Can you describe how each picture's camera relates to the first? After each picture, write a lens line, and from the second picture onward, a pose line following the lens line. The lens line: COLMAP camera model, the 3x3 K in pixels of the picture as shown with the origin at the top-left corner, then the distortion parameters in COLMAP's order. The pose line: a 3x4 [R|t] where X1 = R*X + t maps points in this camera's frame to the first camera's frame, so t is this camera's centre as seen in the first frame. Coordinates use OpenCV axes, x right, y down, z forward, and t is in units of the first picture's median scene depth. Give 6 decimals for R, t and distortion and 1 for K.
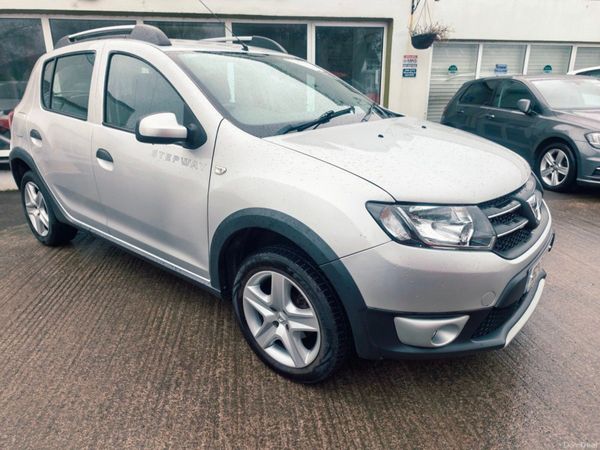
lens RADIAL K [[417.9, 0, 295.0], [0, 417.9, 223.1], [0, 0, 1]] dist [0.014242, -0.001217]
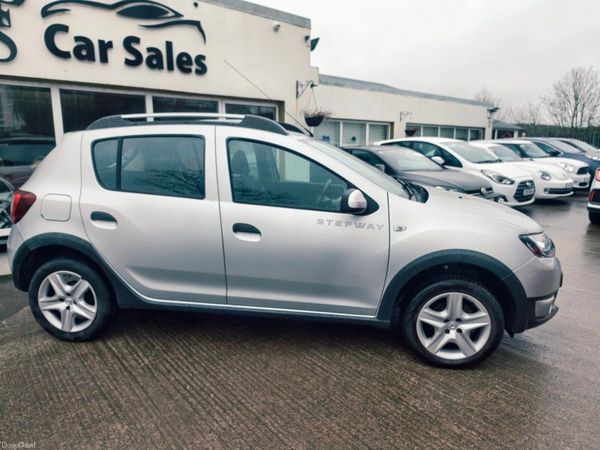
lens RADIAL K [[421.7, 0, 303.1], [0, 421.7, 223.6], [0, 0, 1]] dist [0.015472, -0.007226]
pose [[0.850211, -0.090244, 0.518649, -1.049652], [0.157699, 0.983615, -0.087366, -0.062919], [-0.502267, 0.156070, 0.850512, -0.029631]]
